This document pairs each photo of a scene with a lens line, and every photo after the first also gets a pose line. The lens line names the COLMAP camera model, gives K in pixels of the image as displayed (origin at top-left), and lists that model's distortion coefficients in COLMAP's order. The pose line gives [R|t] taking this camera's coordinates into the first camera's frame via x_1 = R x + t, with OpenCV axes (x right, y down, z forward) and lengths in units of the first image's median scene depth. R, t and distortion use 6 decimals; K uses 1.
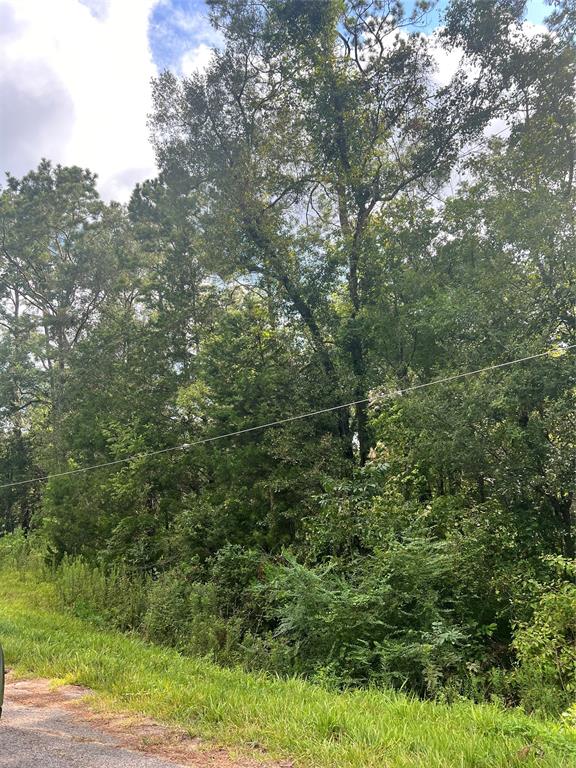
lens RADIAL K [[577.9, 0, 289.3], [0, 577.9, 387.1], [0, 0, 1]] dist [0.047009, -0.049522]
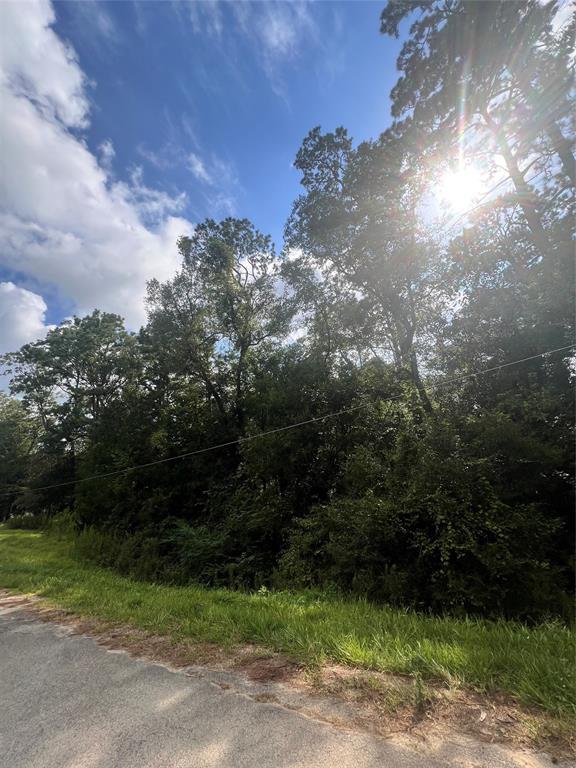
lens RADIAL K [[307.4, 0, 289.0], [0, 307.4, 384.0], [0, 0, 1]] dist [-0.002591, 0.000740]
pose [[0.989494, 0.015974, 0.143690, 0.137869], [0.001654, 0.992561, -0.121734, -0.042070], [-0.144566, 0.120693, 0.982107, -0.118120]]
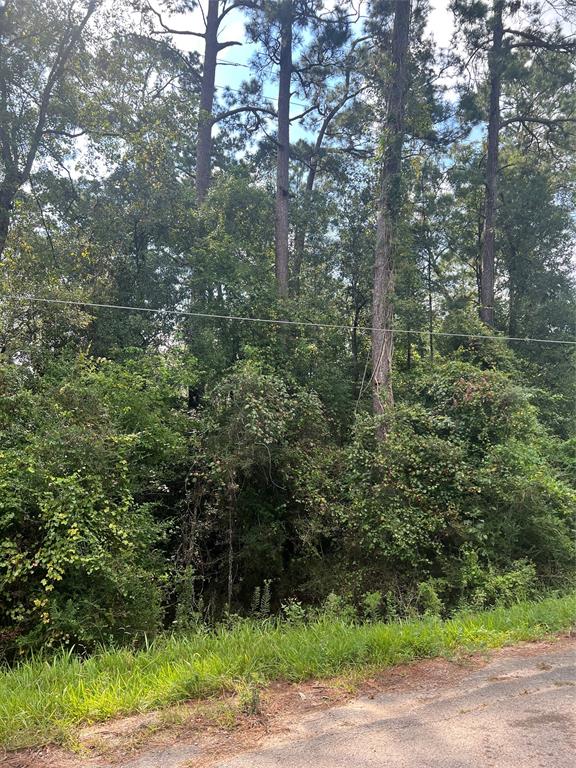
lens RADIAL K [[577.9, 0, 286.5], [0, 577.9, 386.5], [0, 0, 1]] dist [0.047009, -0.049522]
pose [[0.310579, 0.191105, 0.931139, -0.005742], [-0.236398, 0.964333, -0.119067, 0.000148], [-0.920683, -0.183140, 0.344679, -0.025990]]
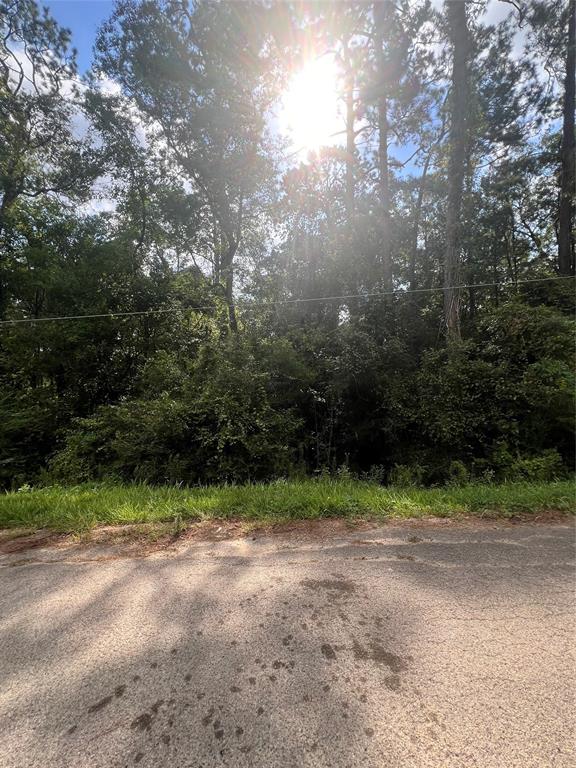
lens RADIAL K [[307.4, 0, 288.5], [0, 307.4, 383.8], [0, 0, 1]] dist [-0.002591, 0.000740]
pose [[0.724396, 0.051013, 0.687494, 0.136337], [-0.164681, 0.981191, 0.100715, -0.030910], [-0.669426, -0.186175, 0.719172, -0.134474]]
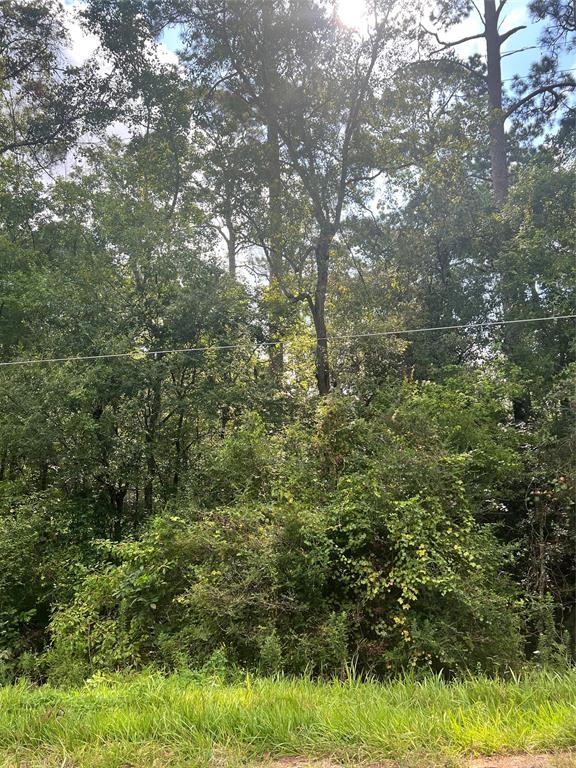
lens RADIAL K [[577.9, 0, 287.9], [0, 577.9, 387.3], [0, 0, 1]] dist [0.047009, -0.049522]
pose [[0.756863, 0.146483, 0.636947, -0.009361], [-0.157179, 0.986753, -0.040159, -0.000592], [-0.634392, -0.069720, 0.769861, -0.017506]]
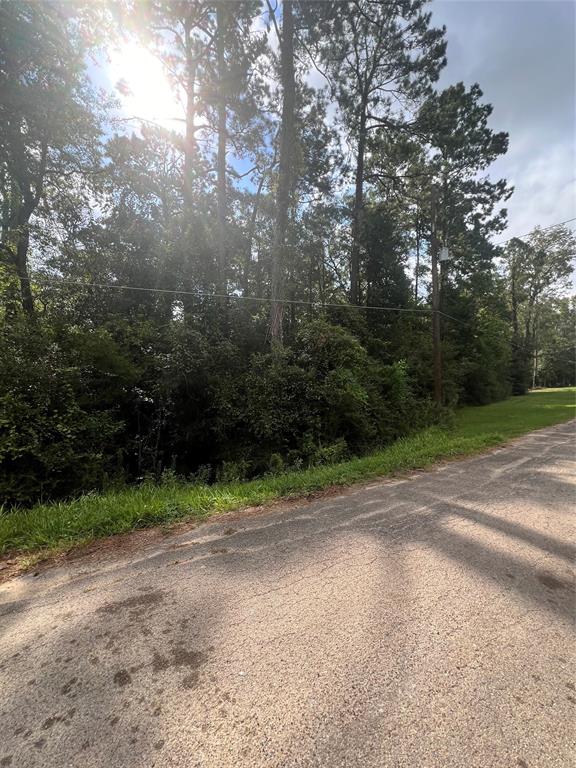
lens RADIAL K [[307.4, 0, 288.9], [0, 307.4, 383.9], [0, 0, 1]] dist [-0.002591, 0.000740]
pose [[0.282000, 0.064241, 0.957261, 0.141165], [-0.217000, 0.976170, -0.001585, -0.032280], [-0.934552, -0.207278, 0.289220, -0.141825]]
